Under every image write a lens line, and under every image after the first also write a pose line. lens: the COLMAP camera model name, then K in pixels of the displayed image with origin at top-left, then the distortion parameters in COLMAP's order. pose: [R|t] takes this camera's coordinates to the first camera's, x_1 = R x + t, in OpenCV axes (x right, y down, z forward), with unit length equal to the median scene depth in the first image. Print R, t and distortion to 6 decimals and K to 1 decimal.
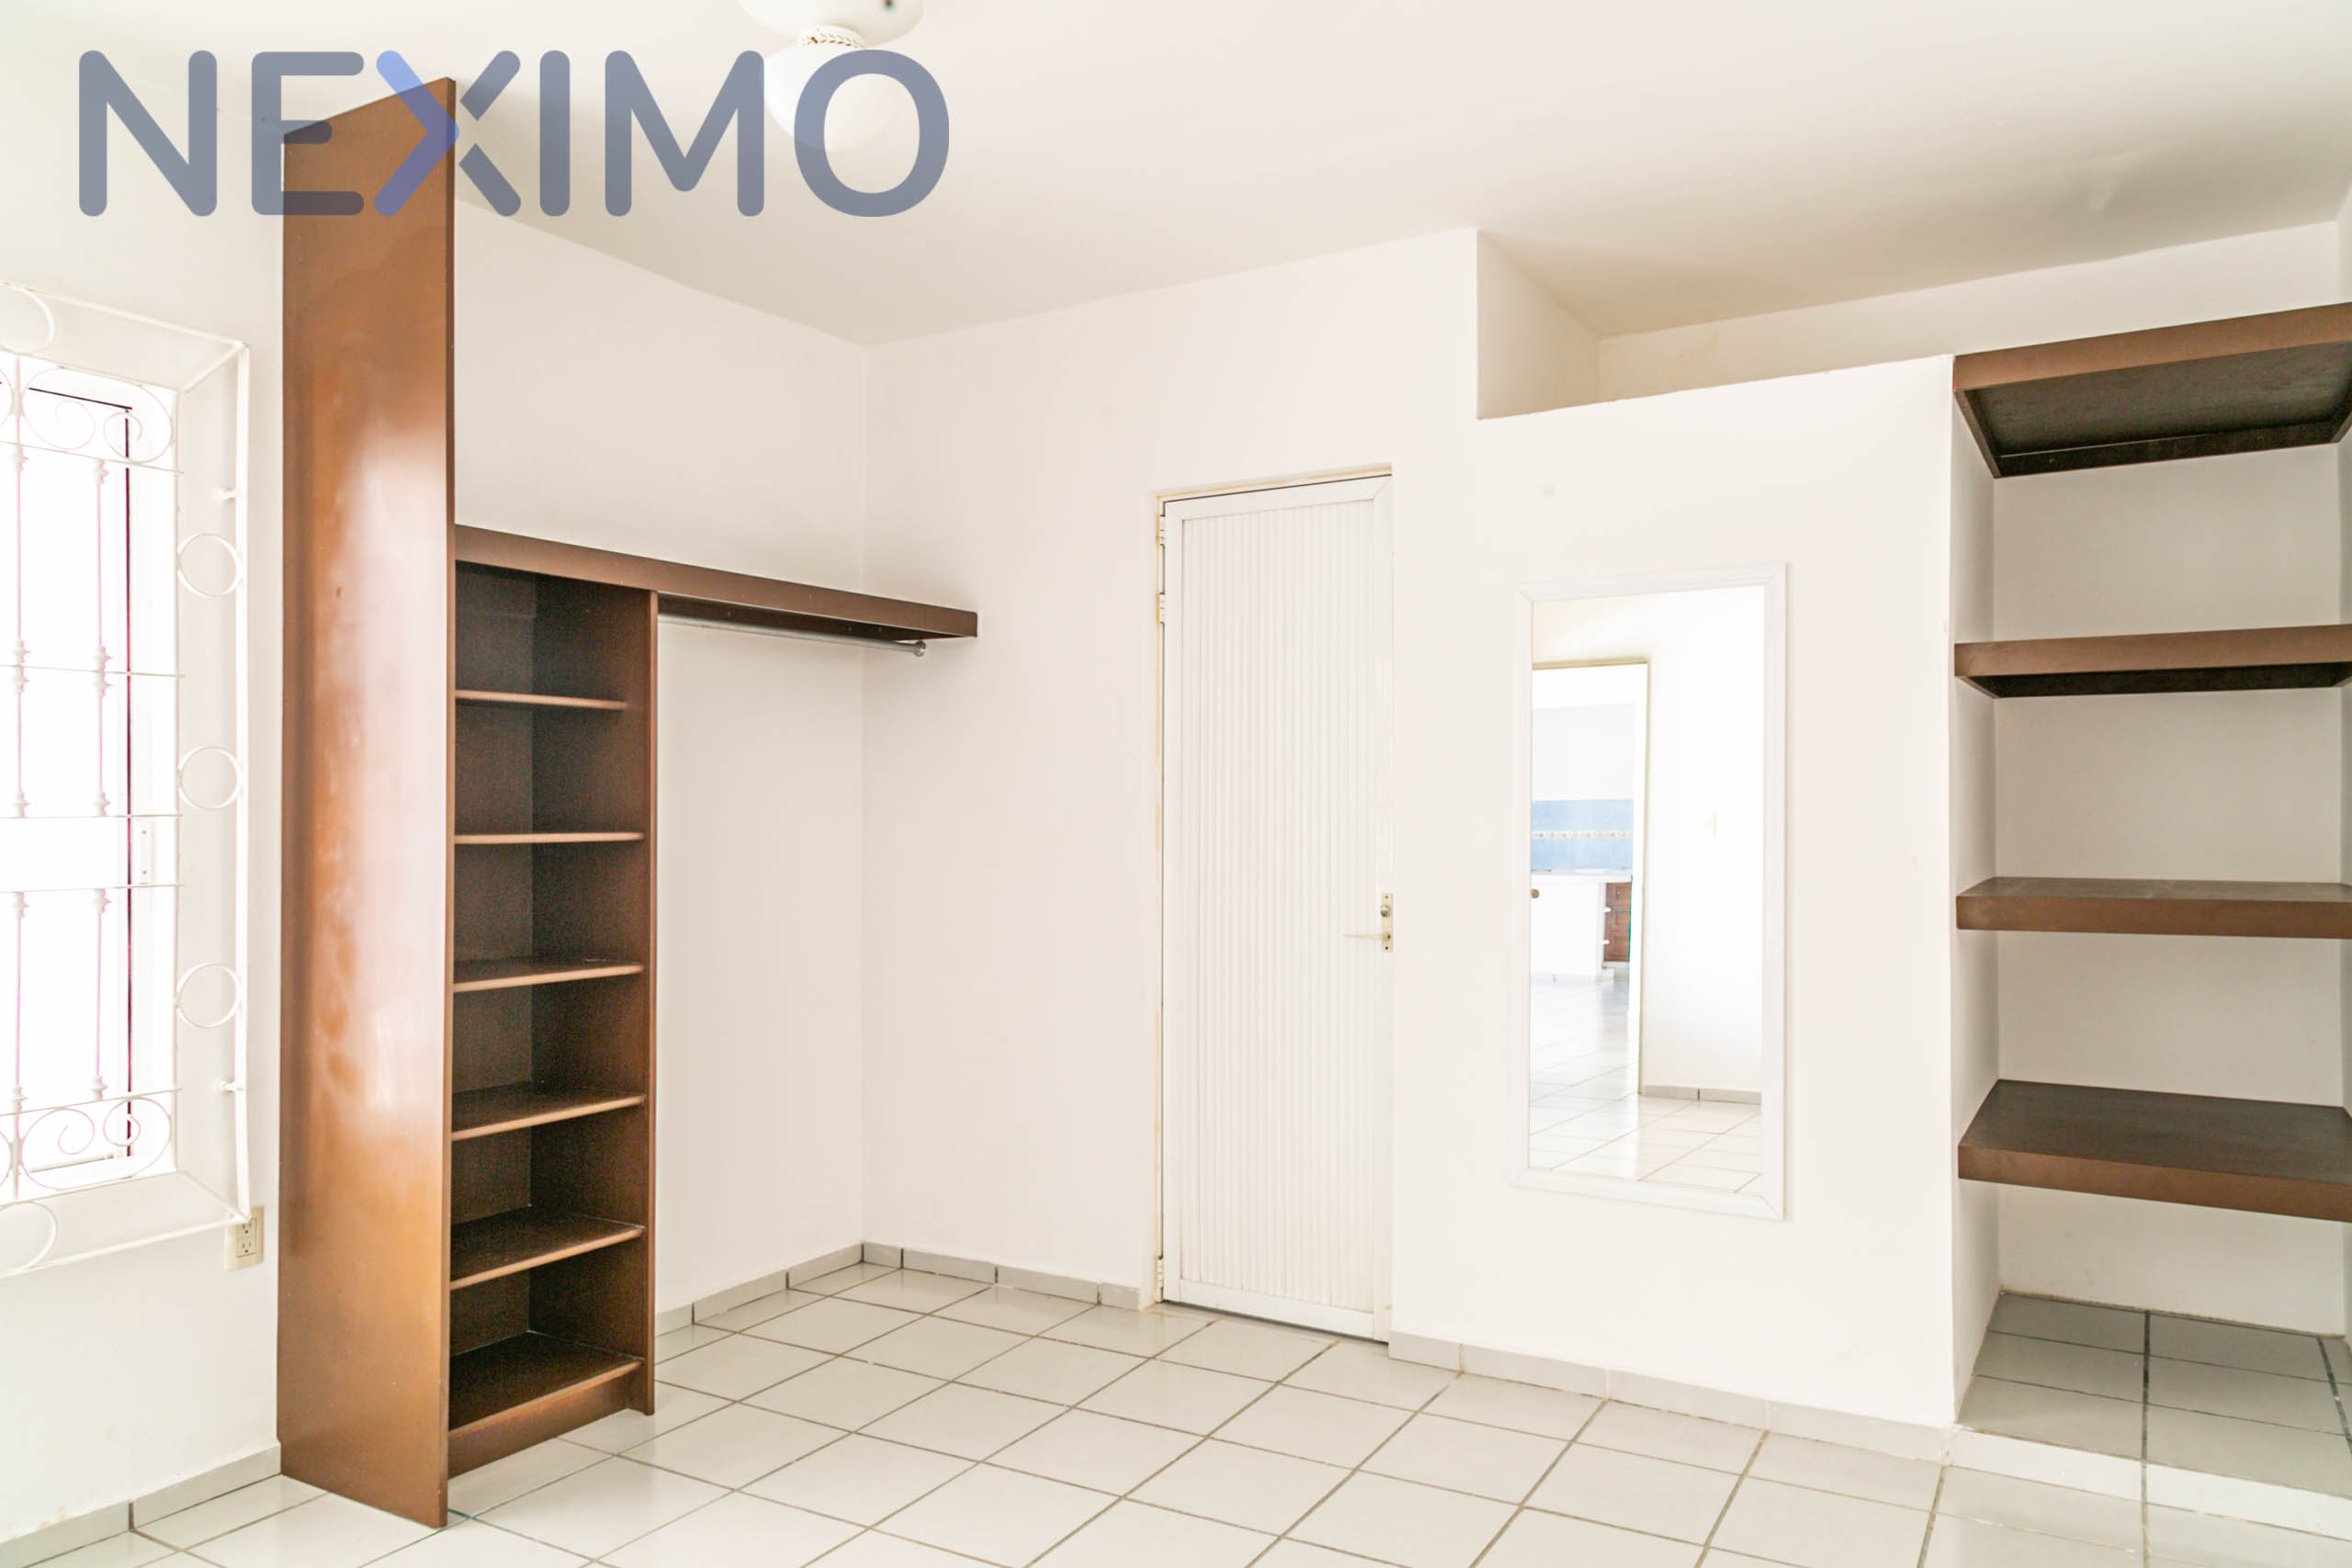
lens RADIAL K [[1616.2, 0, 1175.8], [0, 1616.2, 796.4], [0, 0, 1]] dist [0.013887, -0.010138]
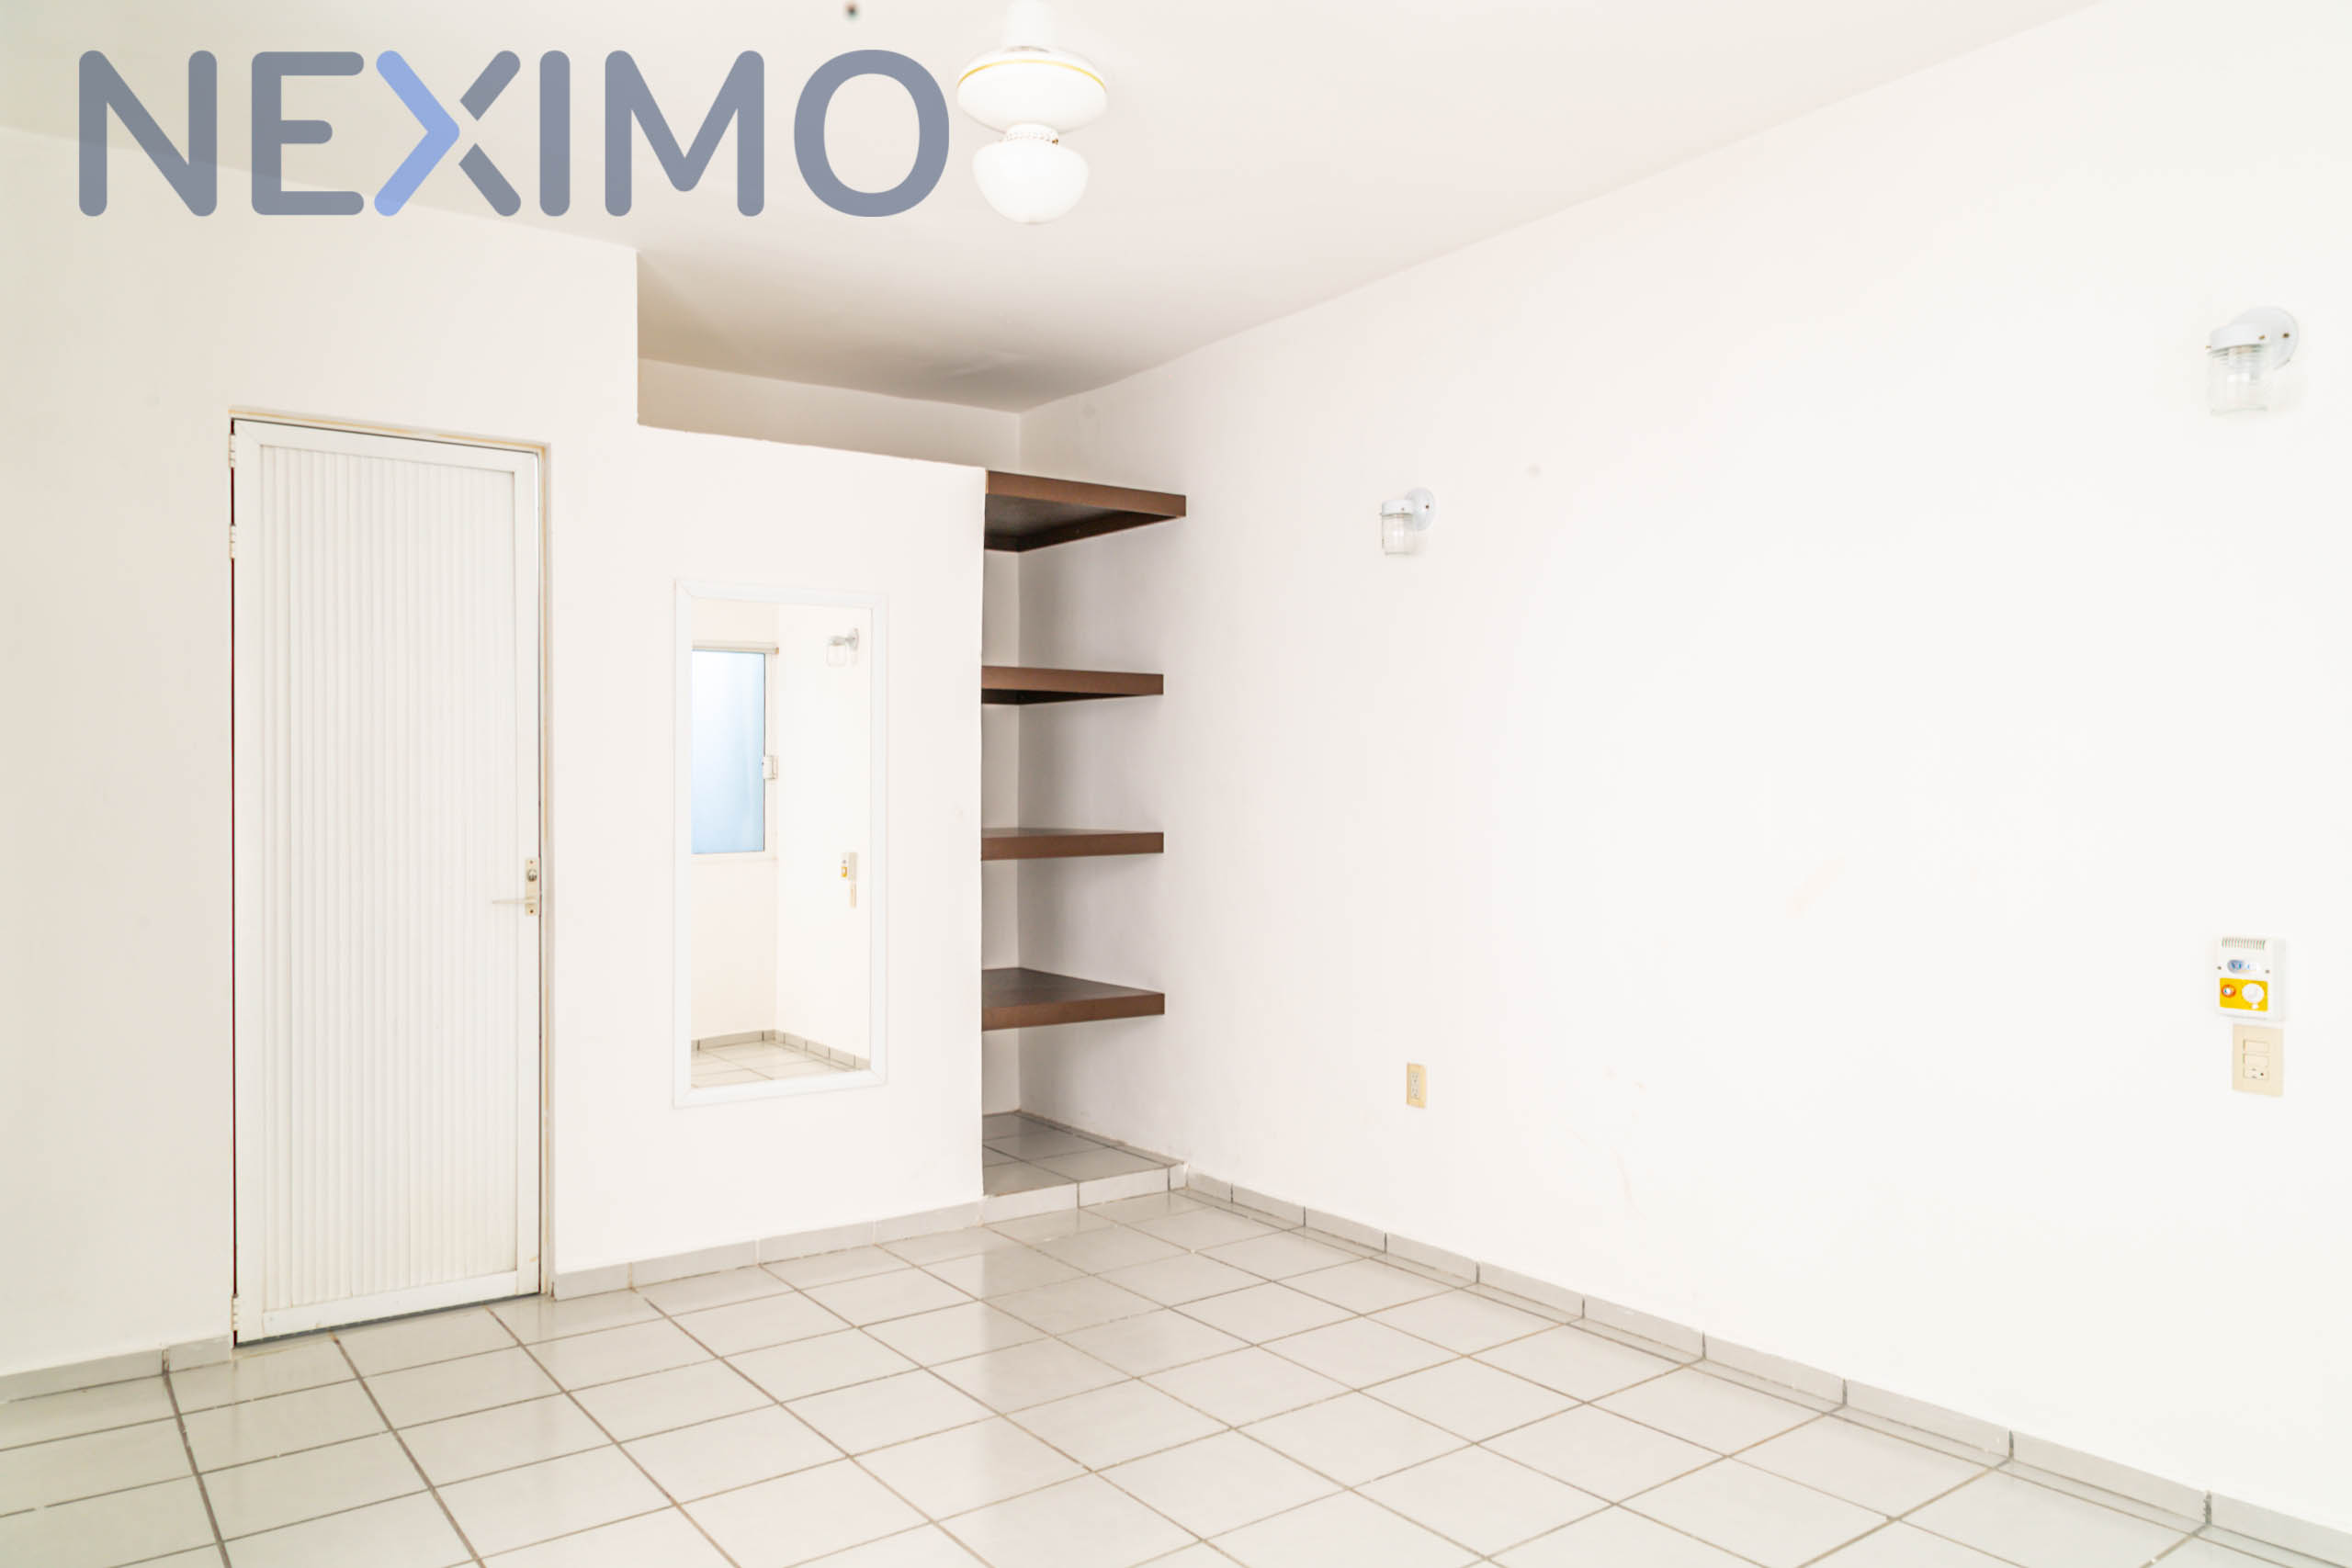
lens RADIAL K [[1616.2, 0, 1177.1], [0, 1616.2, 780.8], [0, 0, 1]] dist [0.013887, -0.010138]
pose [[0.393758, 0.006528, 0.919191, -0.684502], [-0.002216, 0.999979, -0.006152, 0.017029], [-0.919211, 0.000386, 0.393764, 0.225415]]
